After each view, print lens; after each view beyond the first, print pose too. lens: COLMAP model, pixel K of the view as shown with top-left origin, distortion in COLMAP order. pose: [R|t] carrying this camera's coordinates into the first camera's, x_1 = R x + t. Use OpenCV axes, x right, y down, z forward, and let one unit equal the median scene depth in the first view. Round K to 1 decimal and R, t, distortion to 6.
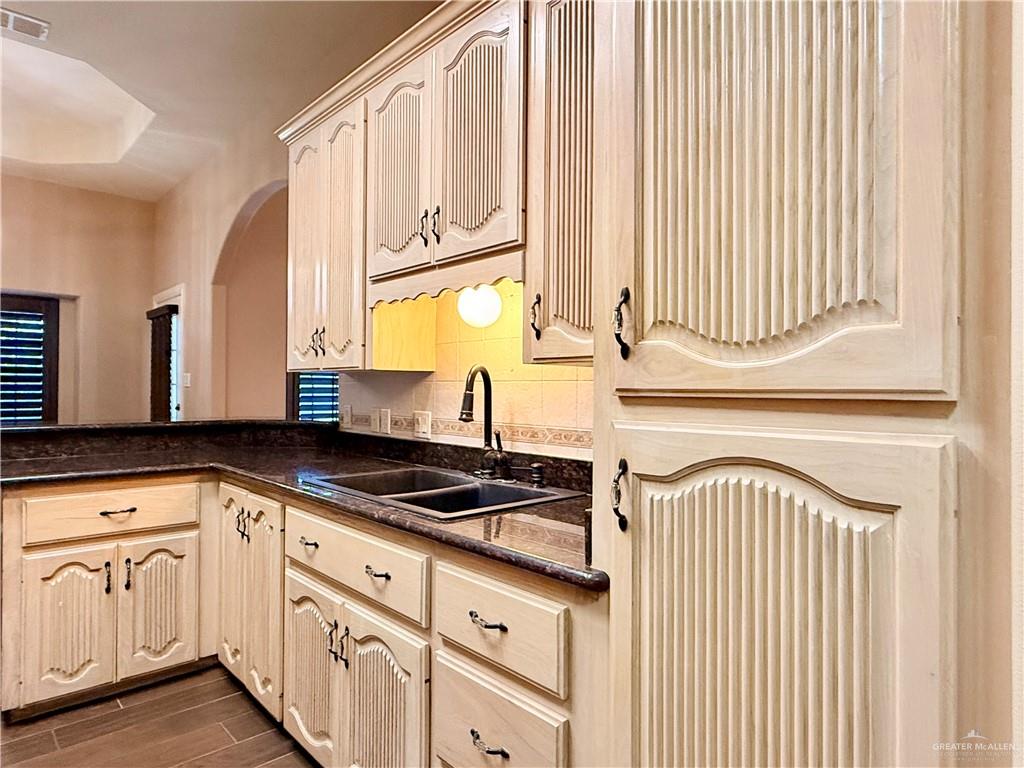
lens RADIAL K [[618.2, 0, 511.4], [0, 618.2, 384.6], [0, 0, 1]] dist [0.003051, -0.000097]
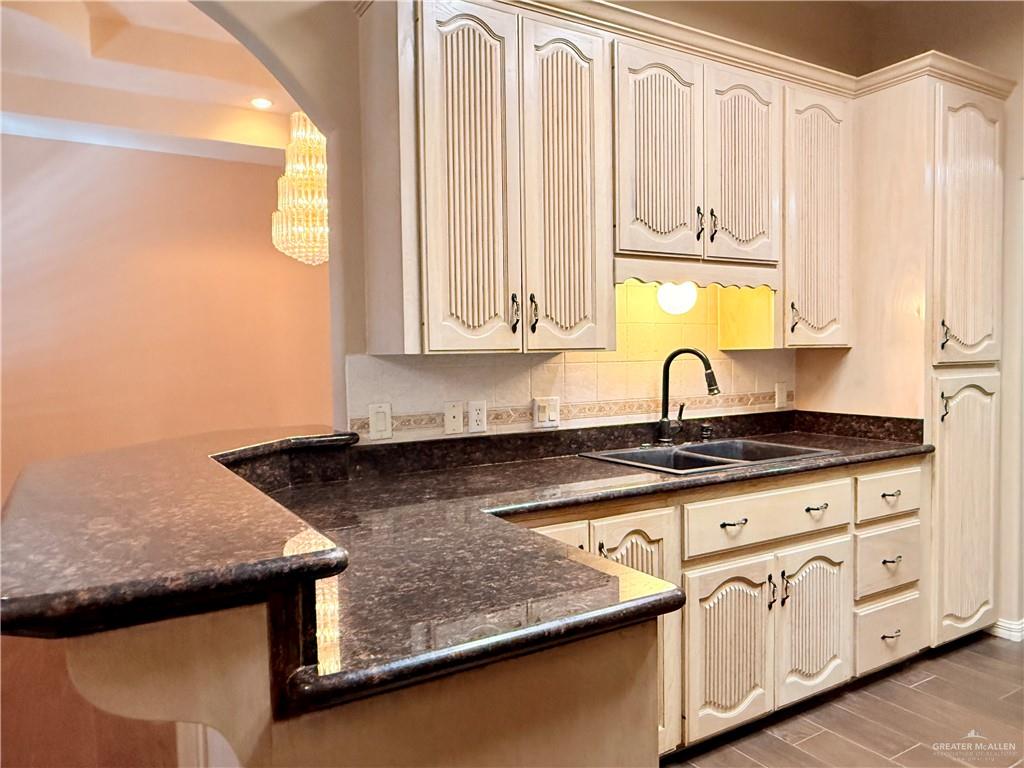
lens RADIAL K [[716.8, 0, 510.4], [0, 716.8, 389.0], [0, 0, 1]] dist [0.029090, -0.017337]
pose [[0.194499, -0.056540, 0.979272, -1.255179], [0.012279, 0.998399, 0.055206, -0.028127], [-0.980826, 0.001287, 0.194882, 0.918803]]
